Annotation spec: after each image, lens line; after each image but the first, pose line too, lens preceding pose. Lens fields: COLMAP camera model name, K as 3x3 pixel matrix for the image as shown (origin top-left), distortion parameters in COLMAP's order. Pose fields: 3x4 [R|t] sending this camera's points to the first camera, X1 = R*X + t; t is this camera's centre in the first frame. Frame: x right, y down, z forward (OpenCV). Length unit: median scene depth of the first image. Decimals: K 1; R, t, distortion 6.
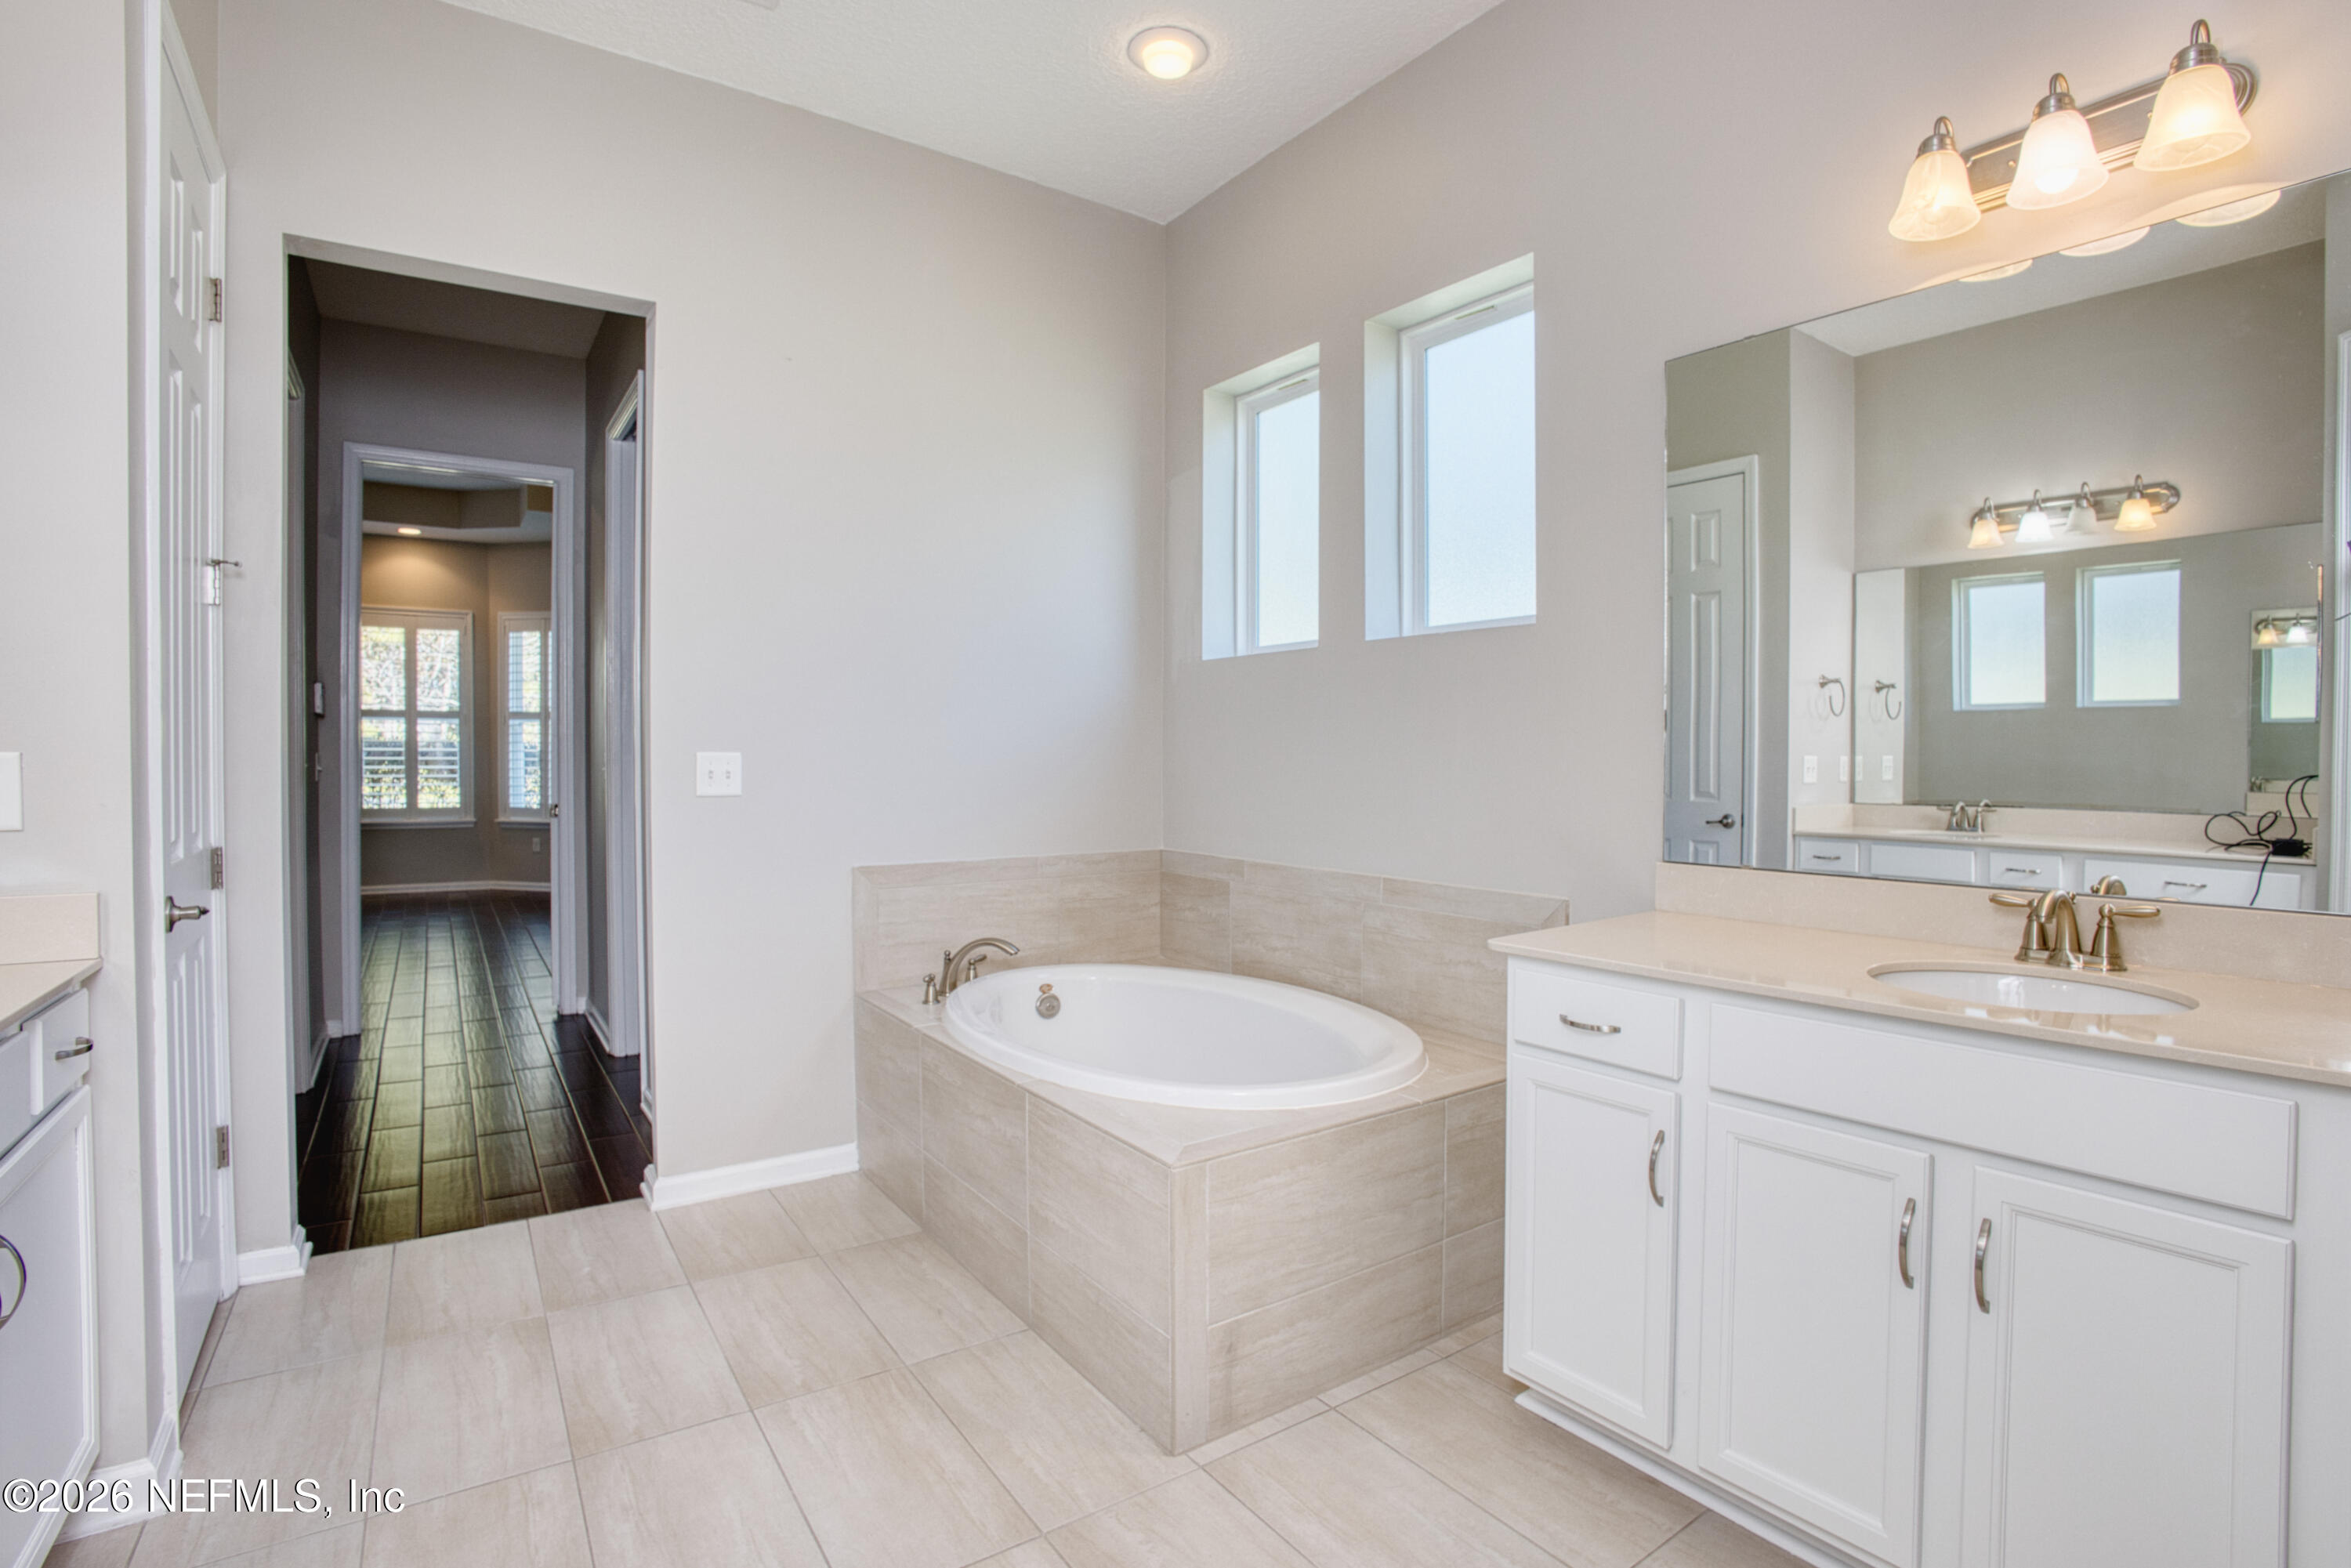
lens RADIAL K [[1119.6, 0, 1175.5], [0, 1119.6, 784.0], [0, 0, 1]] dist [-0.000952, -0.000493]
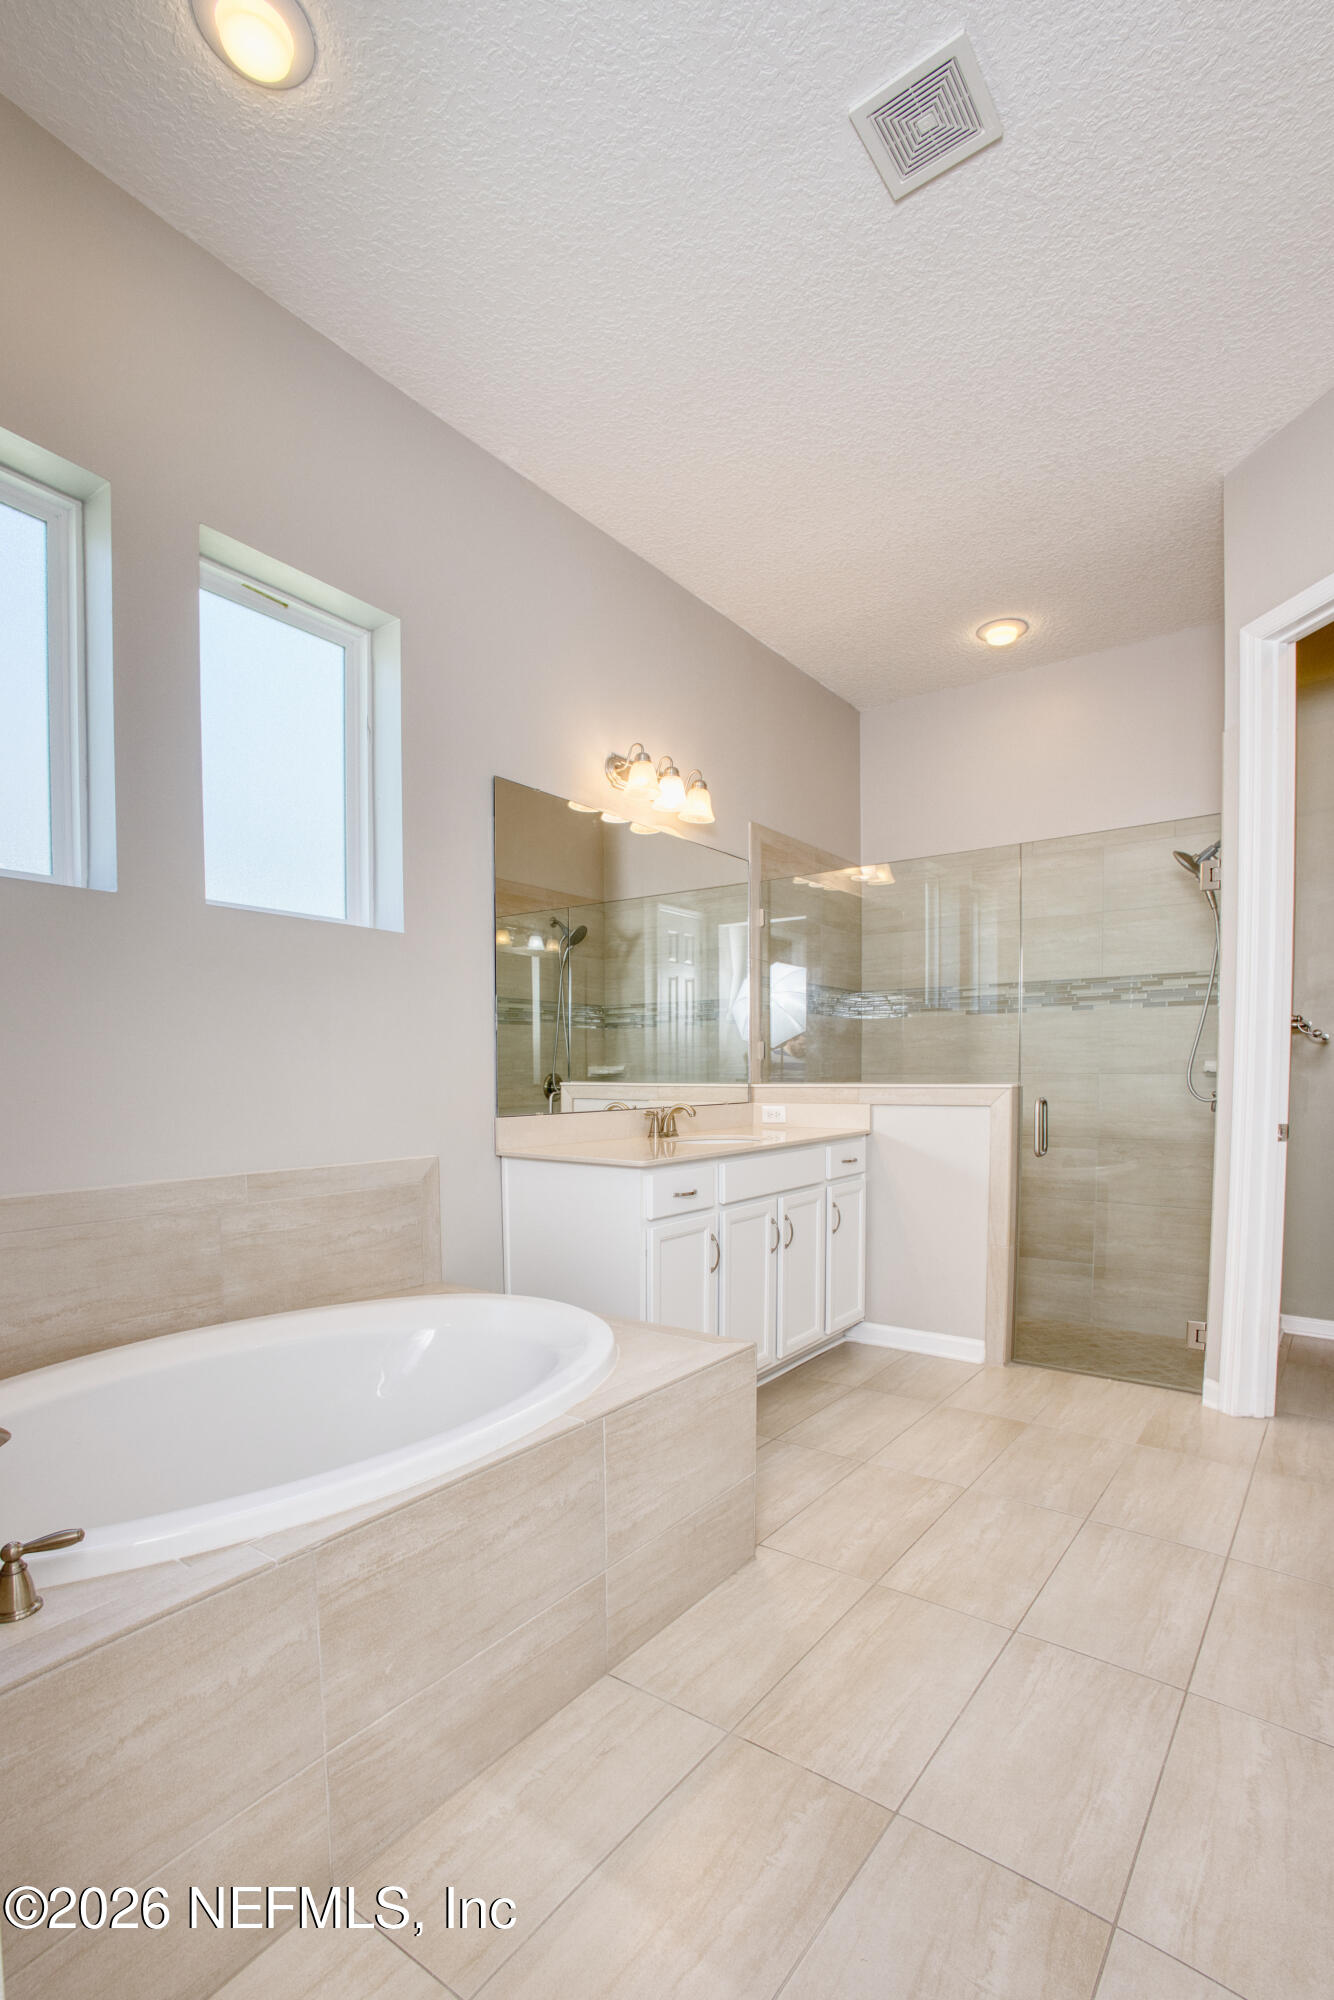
lens RADIAL K [[931.1, 0, 667.4], [0, 931.1, 1172.5], [0, 0, 1]] dist [-0.000541, 0.072172]
pose [[-0.313353, -0.095810, 0.944791, -0.641312], [0.030753, 0.993352, 0.110934, 0.008230], [-0.949139, 0.063817, -0.308323, 0.918662]]
